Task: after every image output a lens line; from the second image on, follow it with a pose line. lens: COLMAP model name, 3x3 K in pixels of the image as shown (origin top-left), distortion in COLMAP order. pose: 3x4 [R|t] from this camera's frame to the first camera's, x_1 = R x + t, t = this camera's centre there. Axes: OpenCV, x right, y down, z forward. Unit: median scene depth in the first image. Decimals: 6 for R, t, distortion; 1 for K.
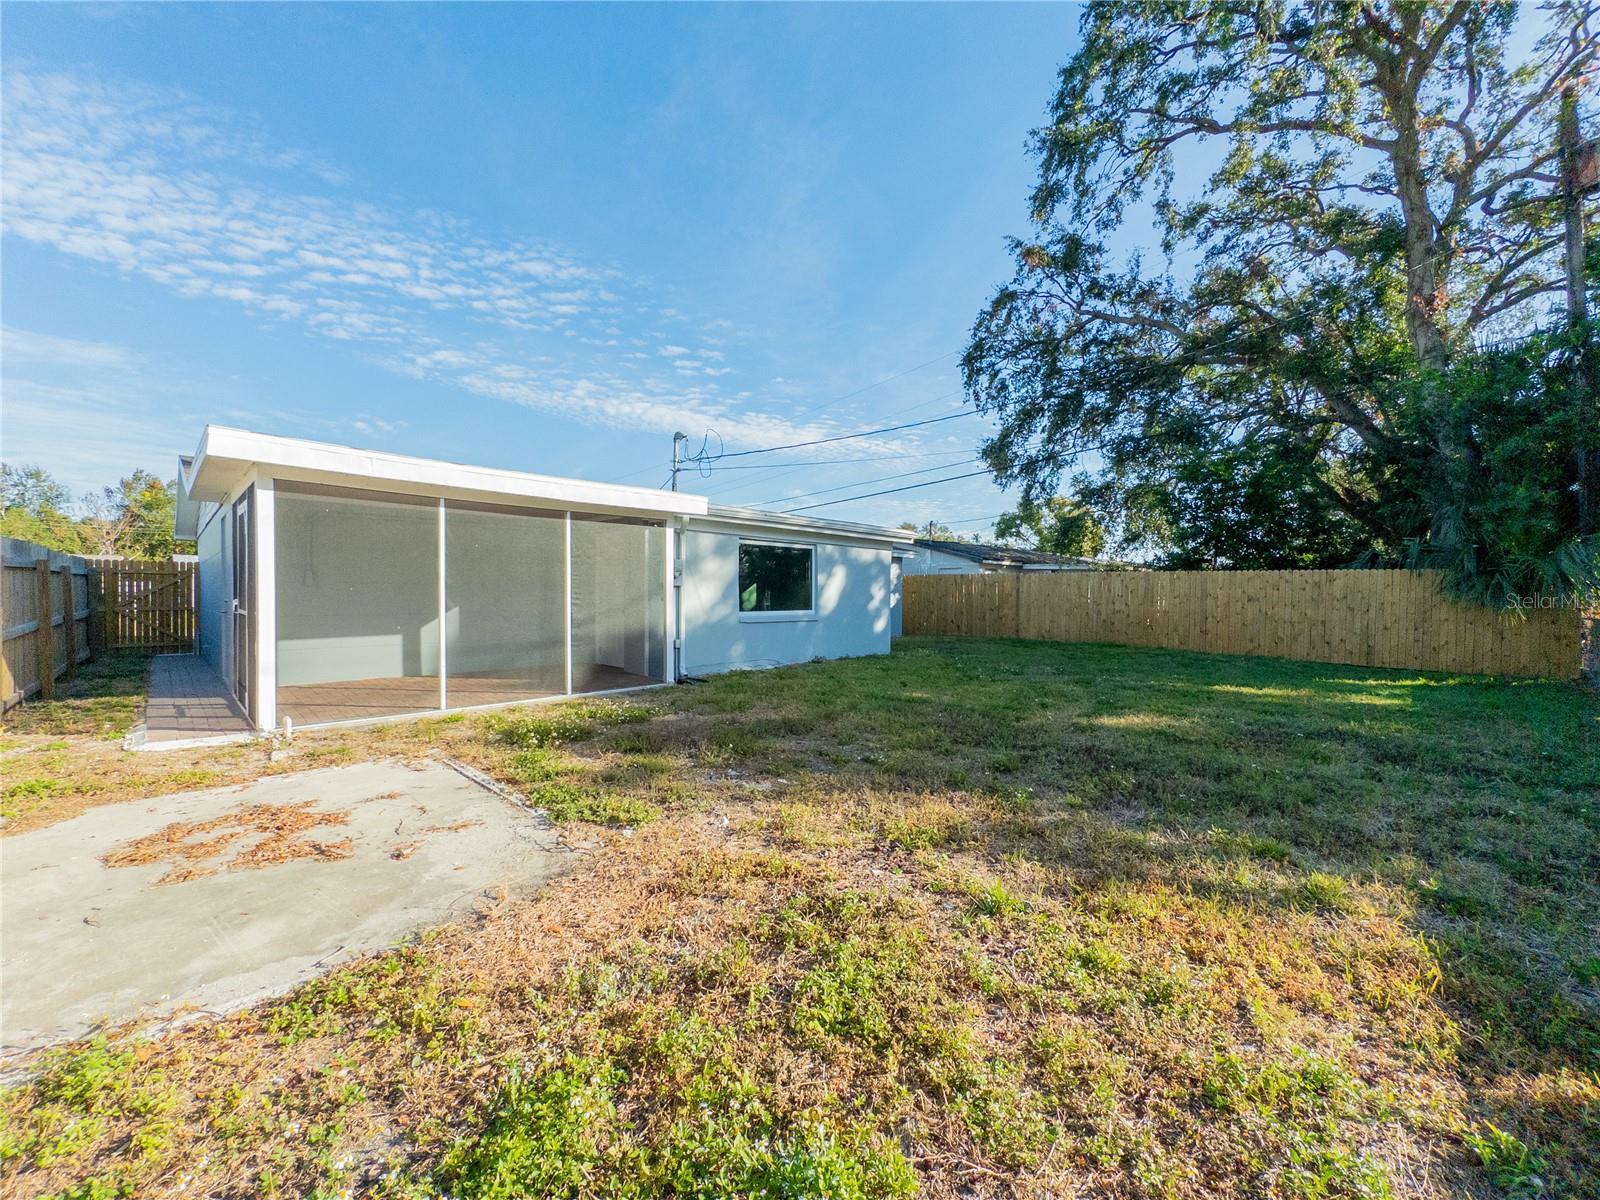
lens RADIAL K [[649.0, 0, 807.9], [0, 649.0, 596.8], [0, 0, 1]] dist [-0.001281, 0.000271]
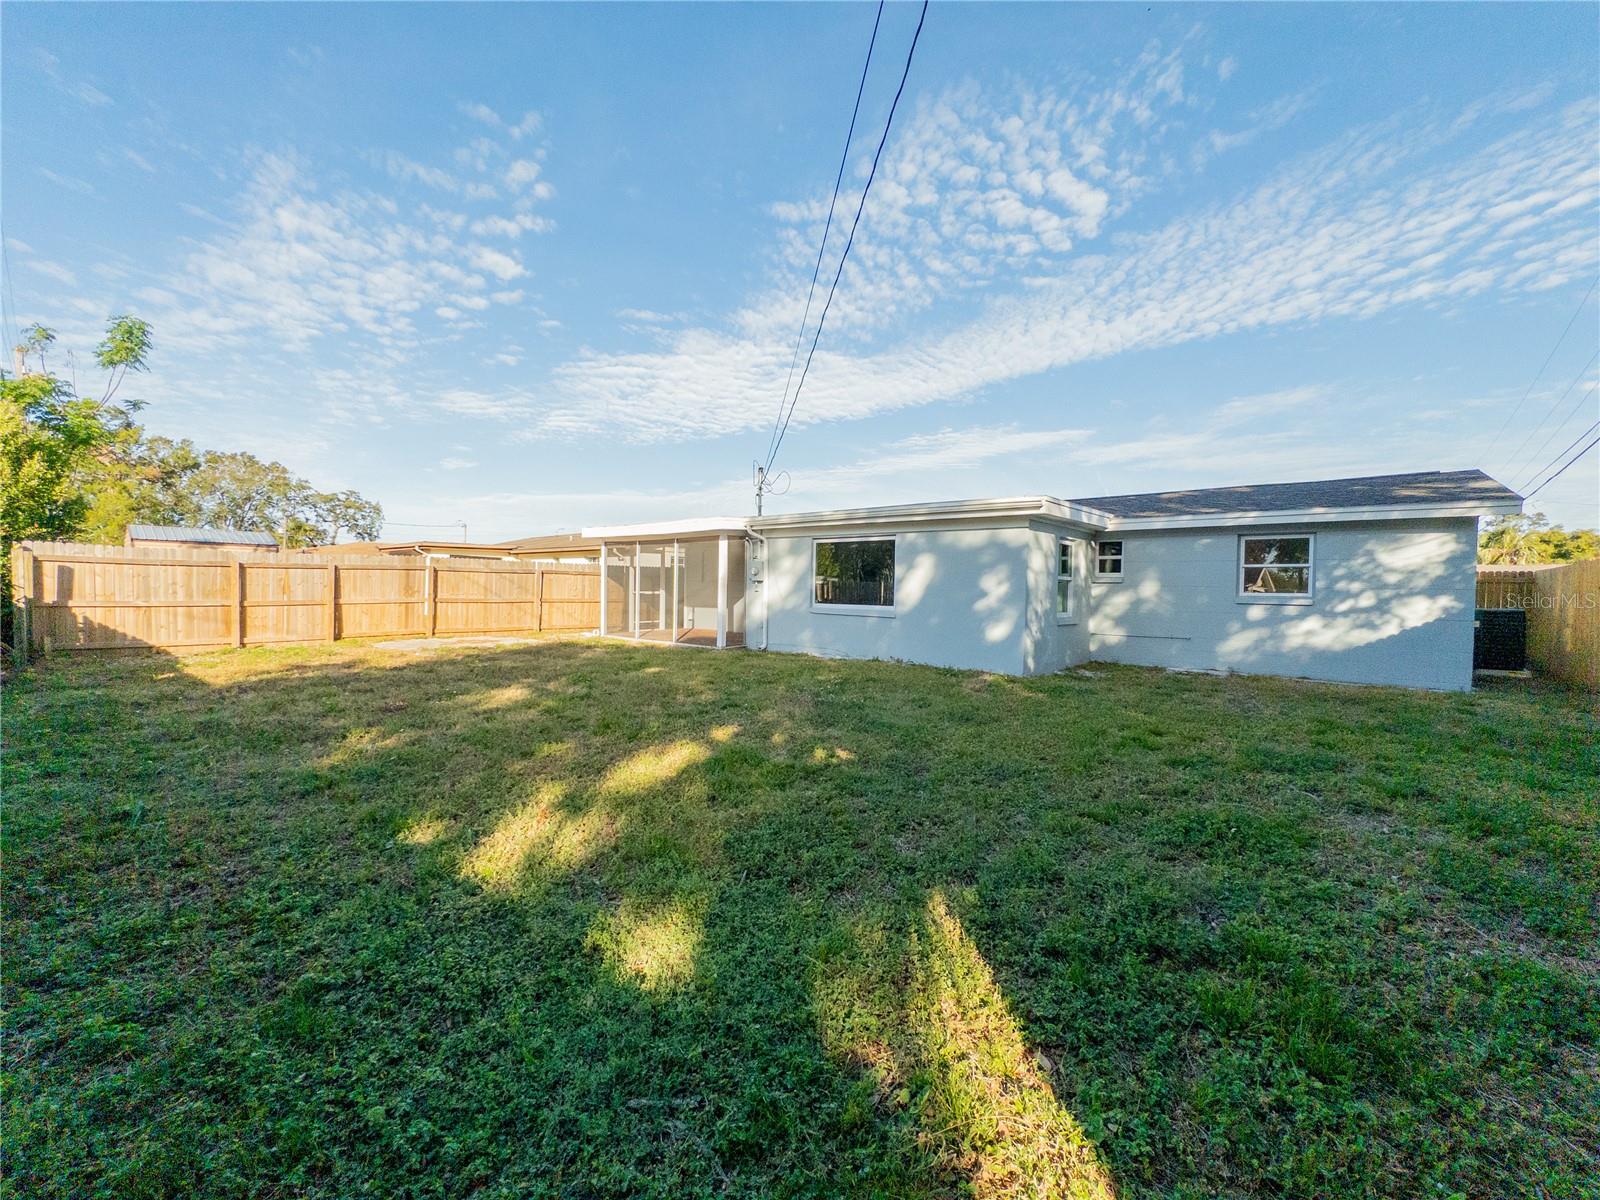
lens RADIAL K [[649.0, 0, 807.9], [0, 649.0, 596.8], [0, 0, 1]] dist [-0.001281, 0.000271]
pose [[0.052664, 0.009917, -0.998563, 0.834906], [-0.019820, 0.999764, 0.008884, 0.001807], [0.998416, 0.019324, 0.052848, 0.753594]]
